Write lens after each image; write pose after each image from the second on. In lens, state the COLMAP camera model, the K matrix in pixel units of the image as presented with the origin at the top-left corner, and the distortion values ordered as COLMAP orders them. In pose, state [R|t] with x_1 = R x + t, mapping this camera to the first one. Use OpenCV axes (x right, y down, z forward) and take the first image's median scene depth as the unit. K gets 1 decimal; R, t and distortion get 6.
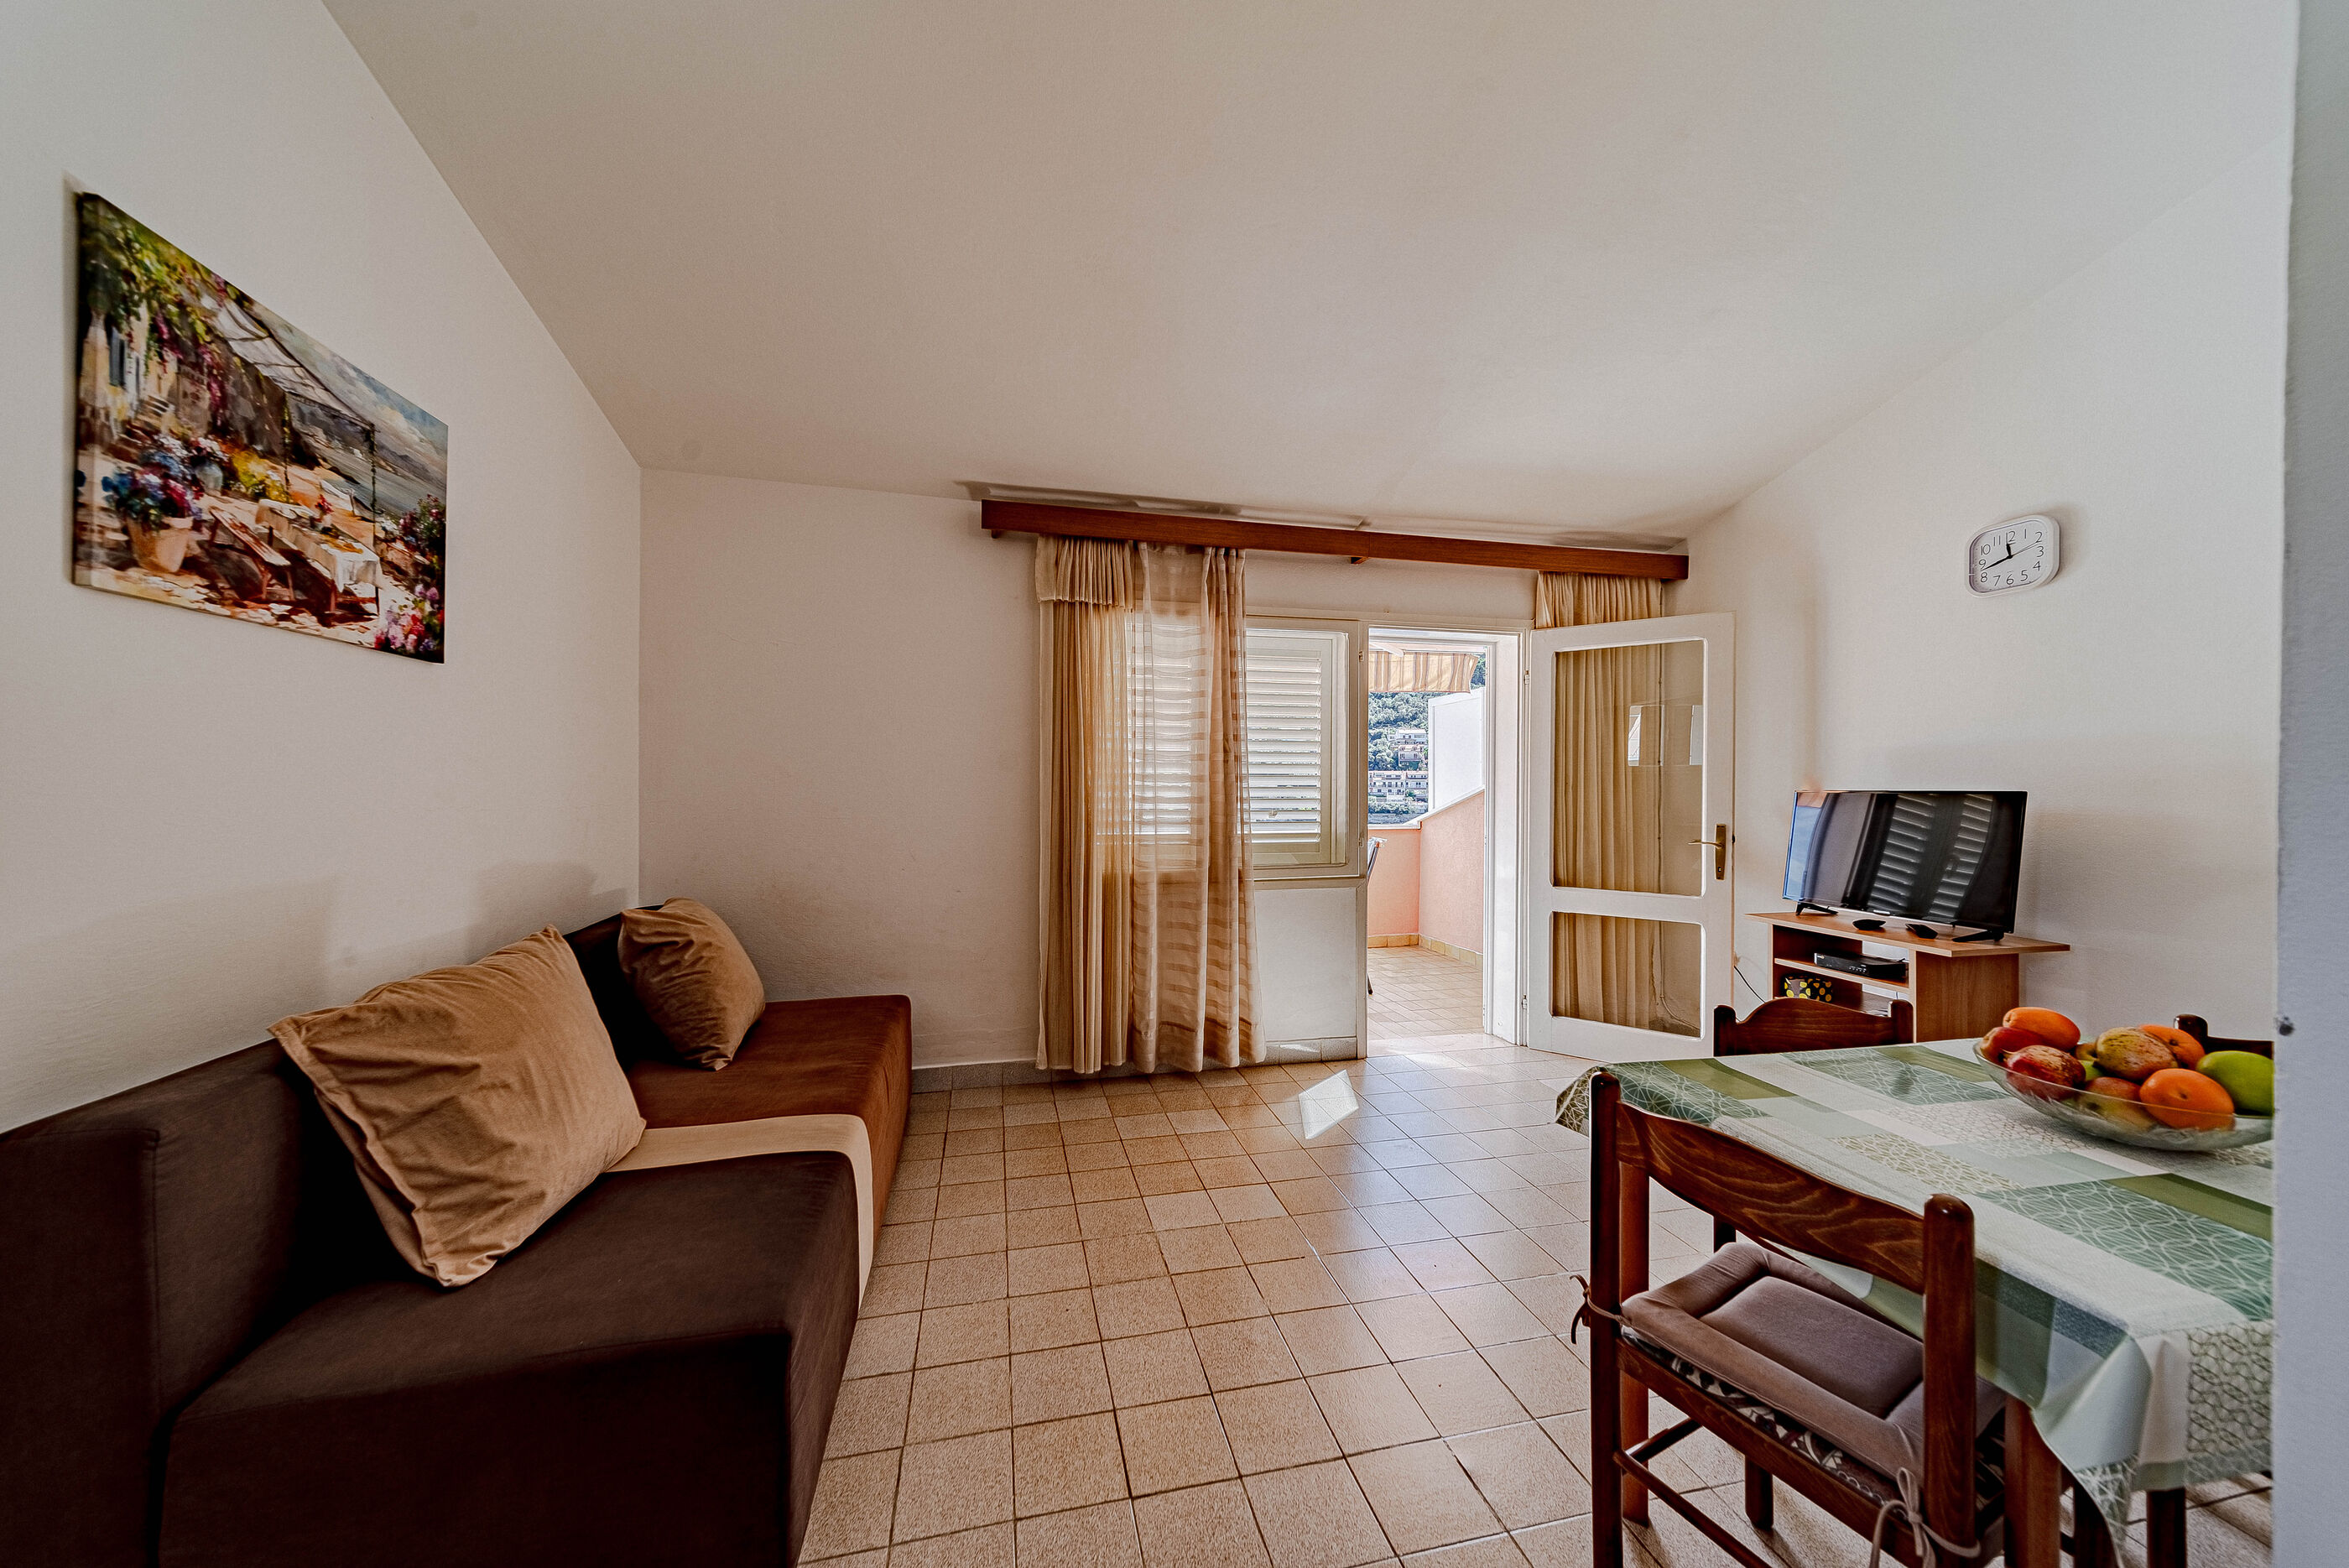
lens RADIAL K [[810.4, 0, 1171.3], [0, 810.4, 788.0], [0, 0, 1]] dist [0.009334, -0.000697]
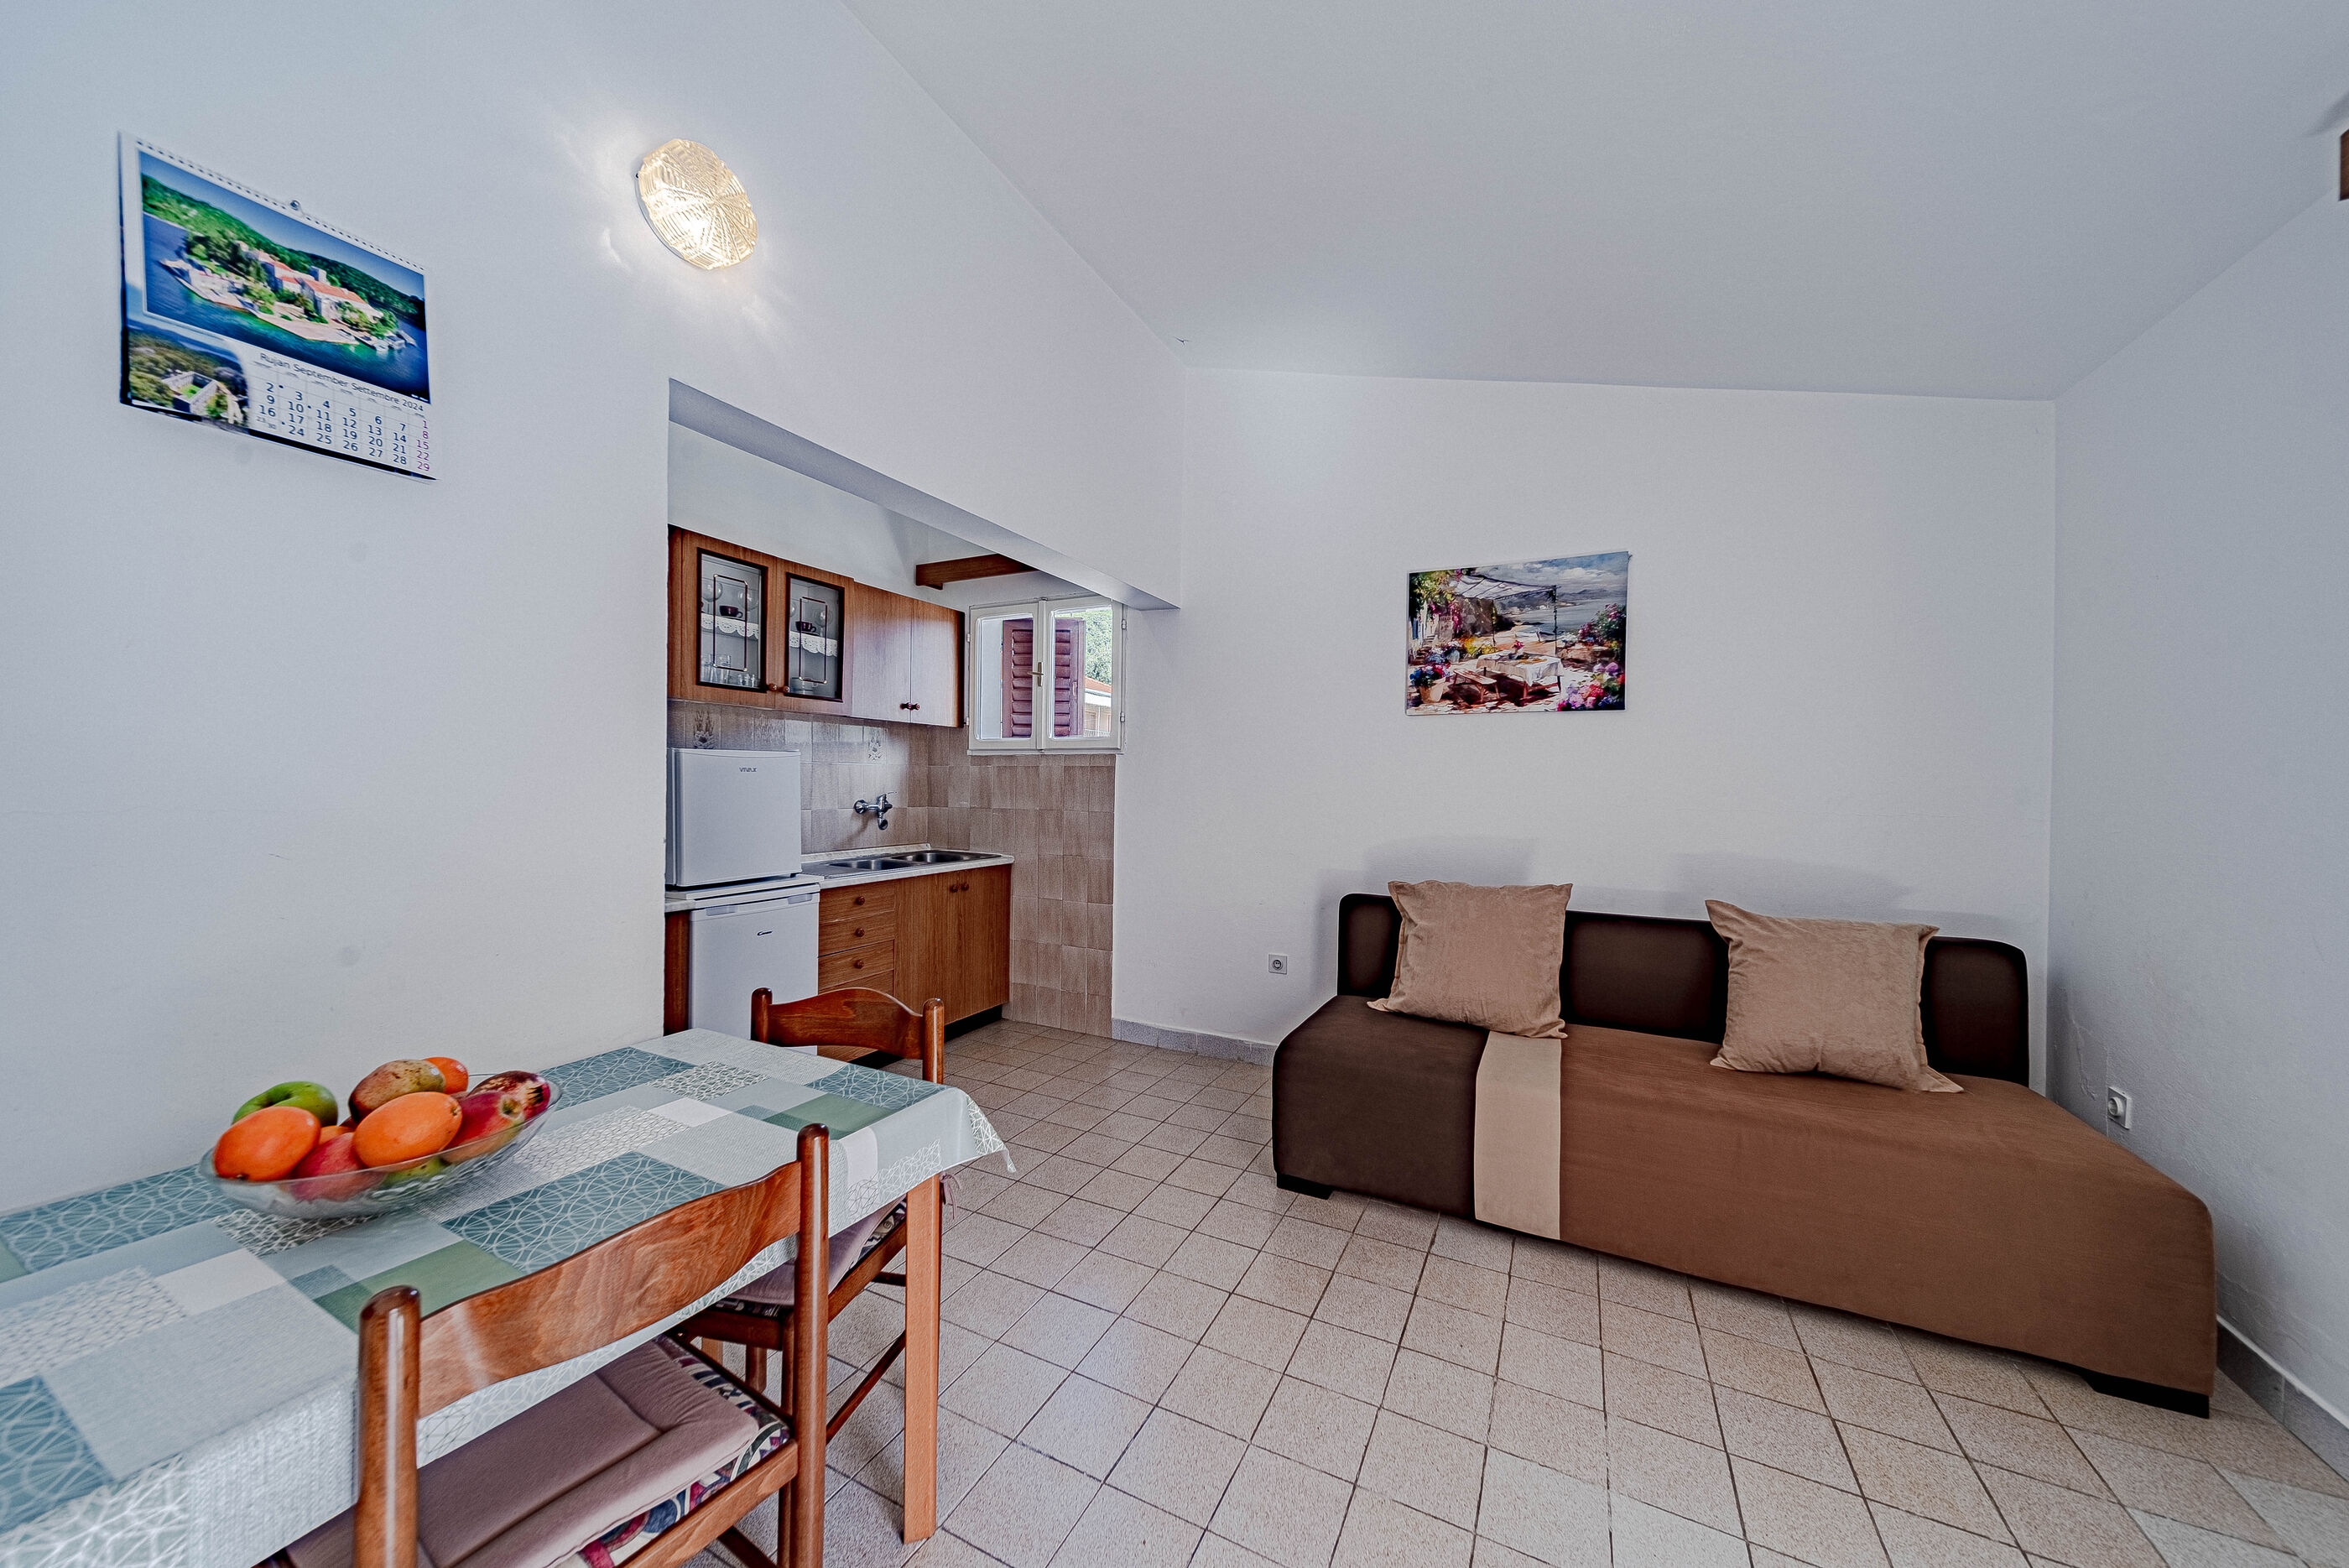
lens RADIAL K [[810.4, 0, 1169.0], [0, 810.4, 787.3], [0, 0, 1]] dist [0.009334, -0.000697]
pose [[-0.635900, -0.004669, -0.771757, 0.550289], [-0.016466, 0.999836, 0.007519, -0.003941], [0.771596, 0.017489, -0.635873, 0.892191]]
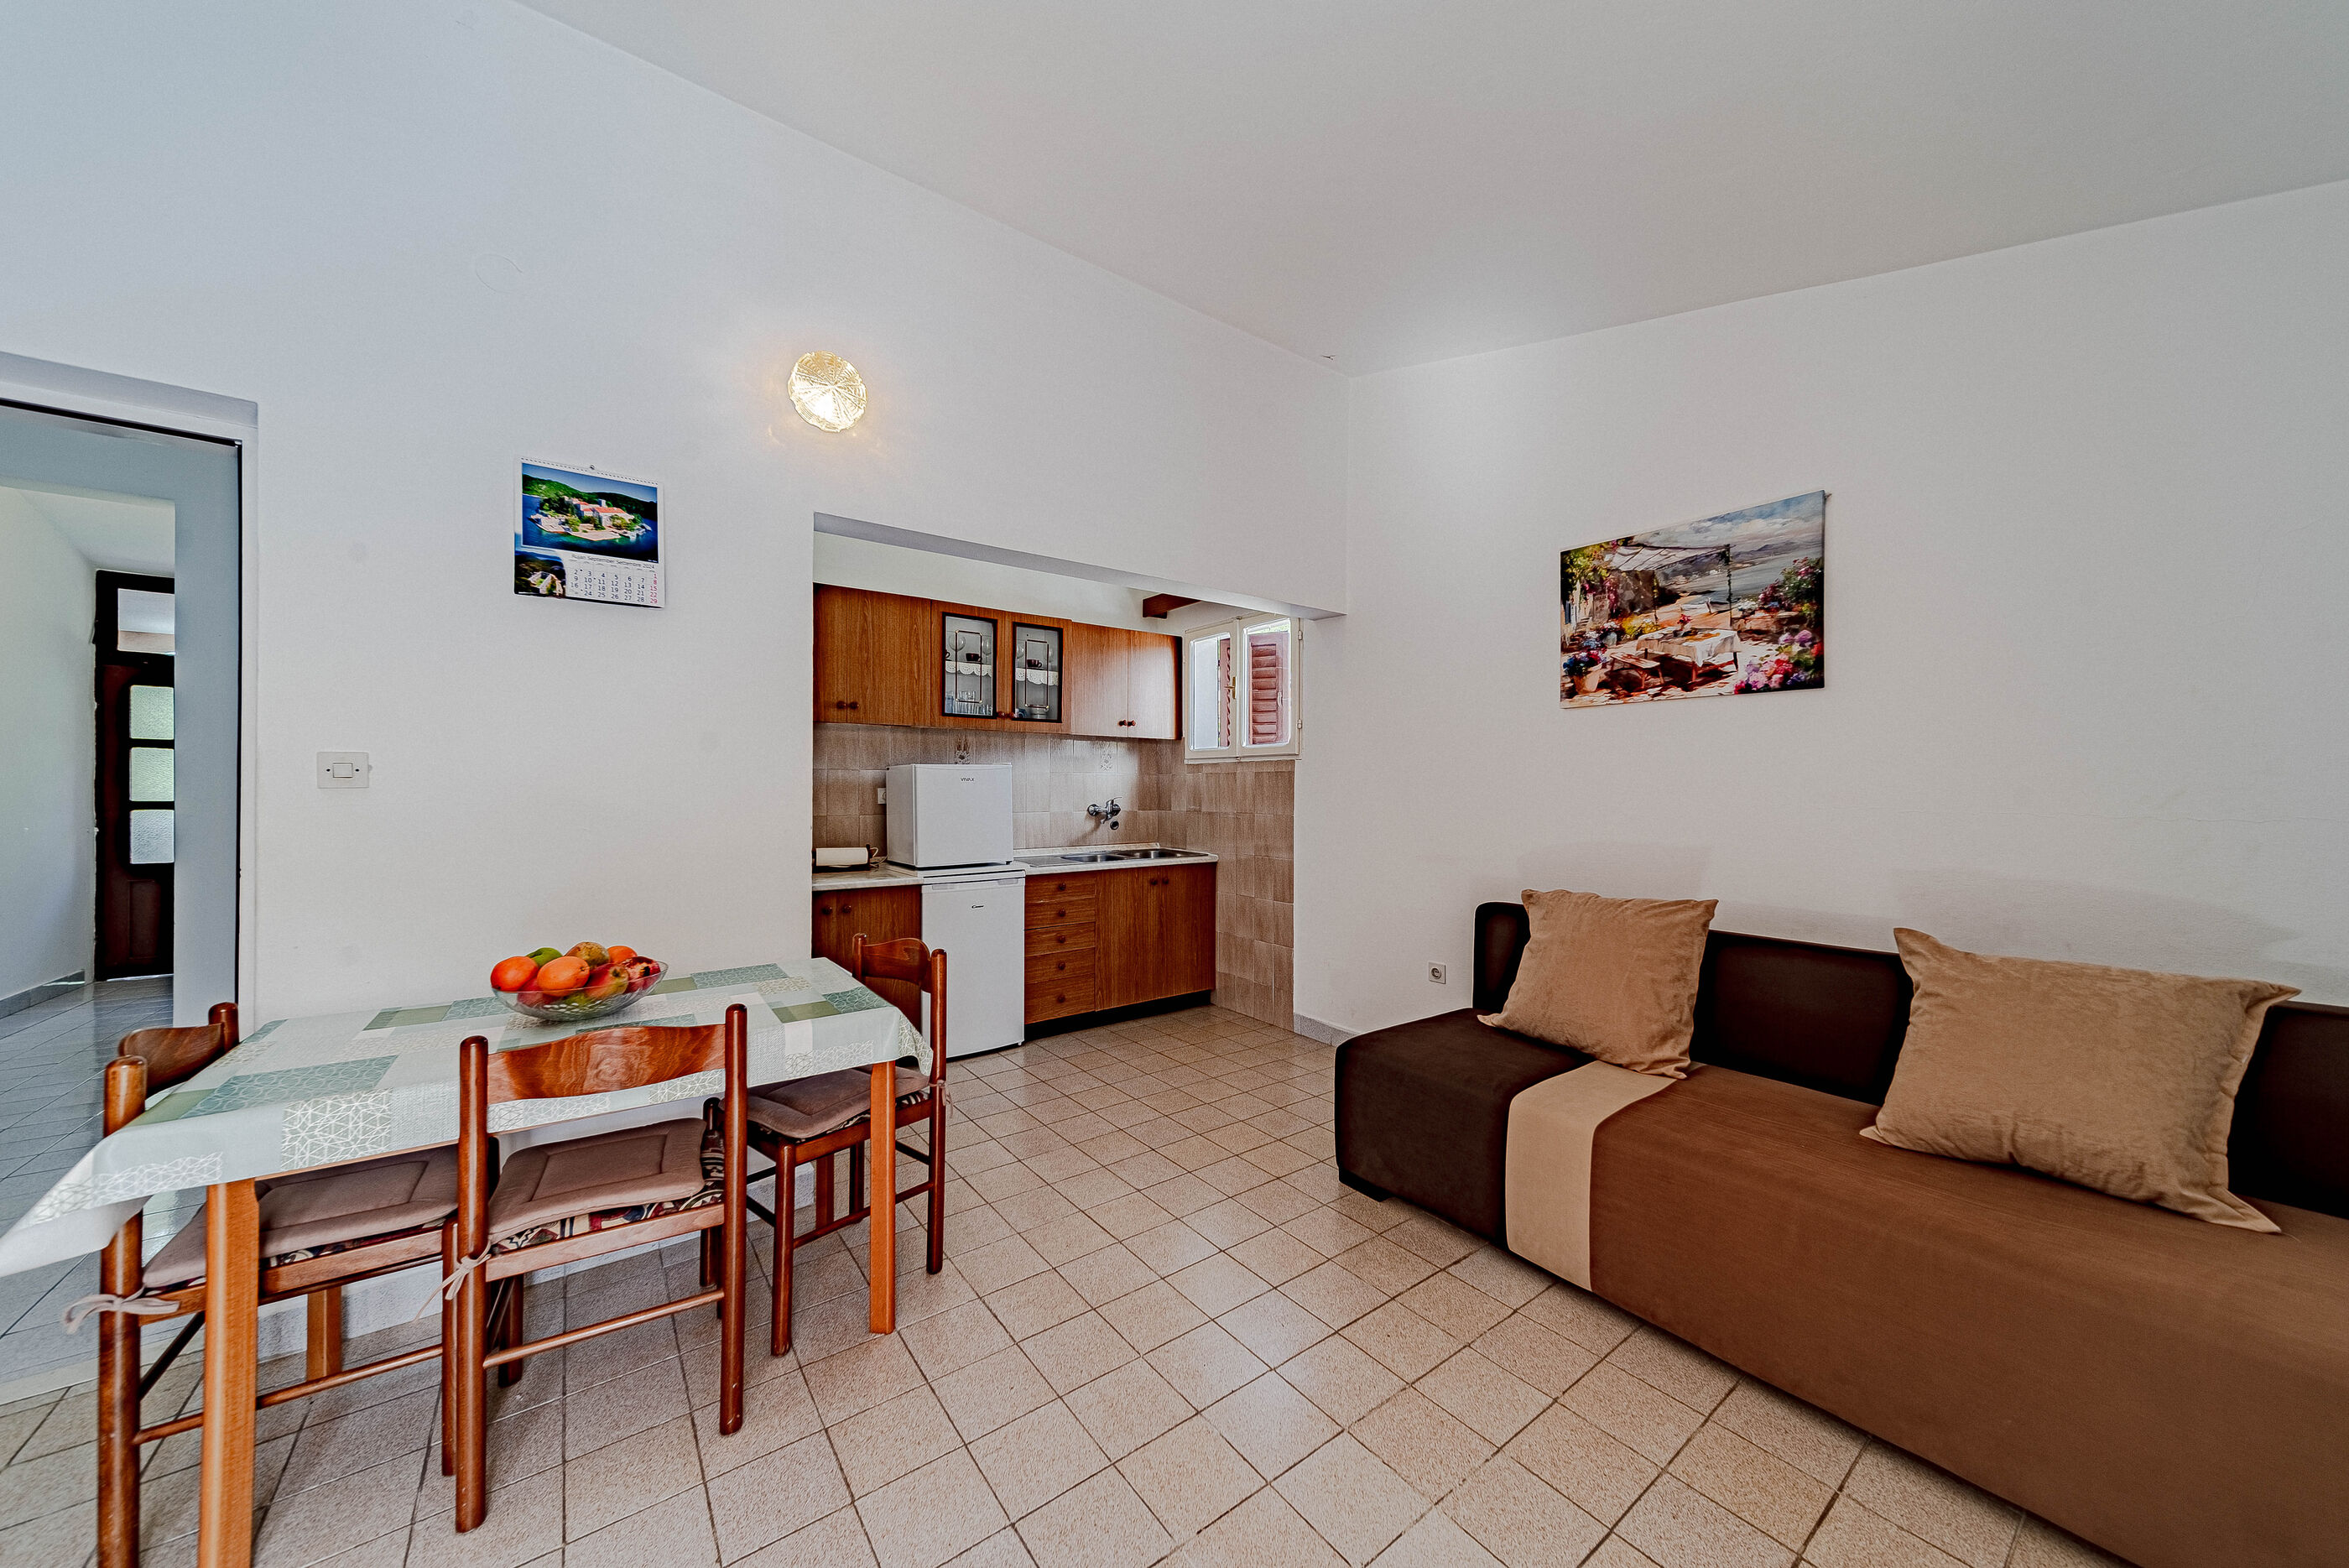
lens RADIAL K [[810.4, 0, 1167.9], [0, 810.4, 788.5], [0, 0, 1]] dist [0.009334, -0.000697]
pose [[-0.915824, -0.003188, -0.401567, 0.329448], [-0.005034, 0.999981, 0.003541, -0.001294], [0.401548, 0.005265, -0.915823, 1.172331]]
